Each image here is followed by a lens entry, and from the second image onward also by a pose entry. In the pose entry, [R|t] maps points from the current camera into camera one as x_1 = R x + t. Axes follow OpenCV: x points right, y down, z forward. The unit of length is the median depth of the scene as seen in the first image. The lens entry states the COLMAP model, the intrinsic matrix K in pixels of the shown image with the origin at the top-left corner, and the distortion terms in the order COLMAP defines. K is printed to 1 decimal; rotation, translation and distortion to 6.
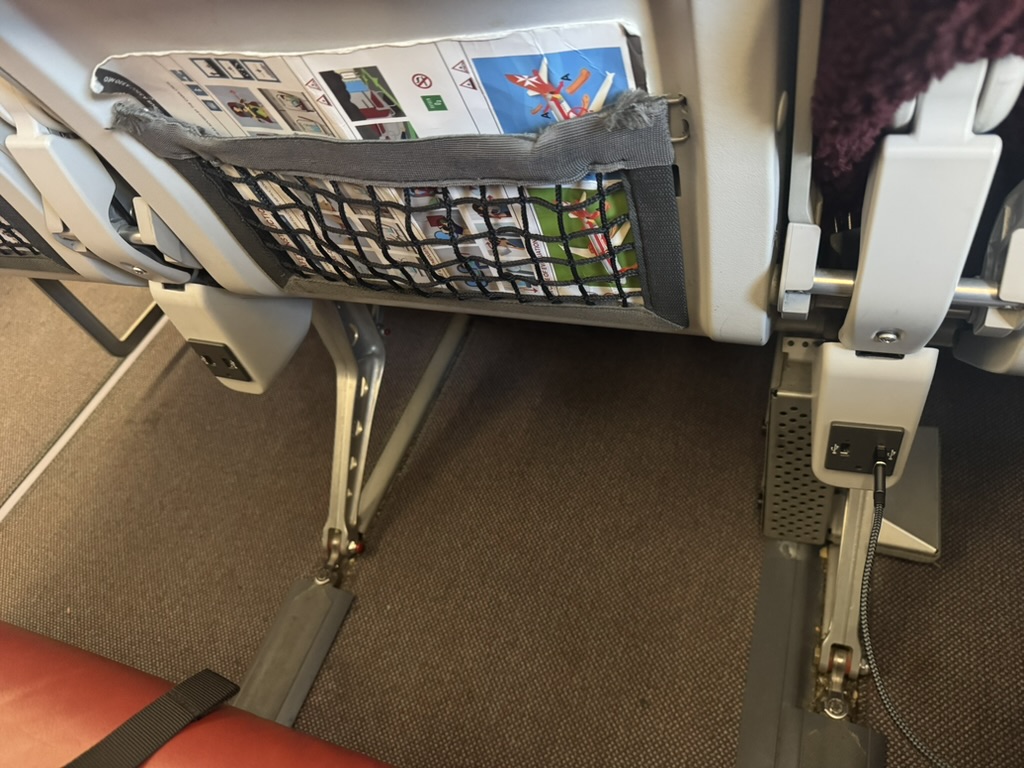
lens RADIAL K [[698.2, 0, 512.0], [0, 698.2, 384.0], [0, 0, 1]] dist [0.080681, -0.138121]
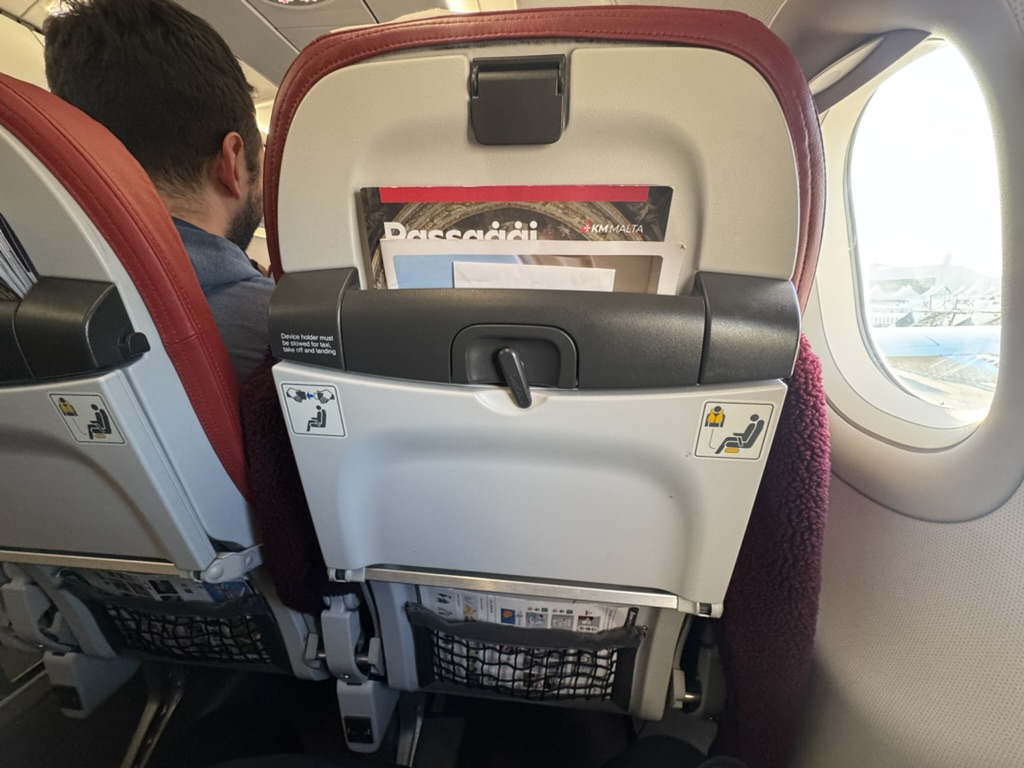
lens RADIAL K [[403.1, 0, 512.0], [0, 403.1, 384.0], [0, 0, 1]] dist [0.000956, 0.000274]
pose [[0.961048, 0.129427, 0.244203, 0.480192], [0.045001, 0.798504, -0.600305, -0.001526], [-0.272693, 0.587912, 0.761576, -0.857471]]
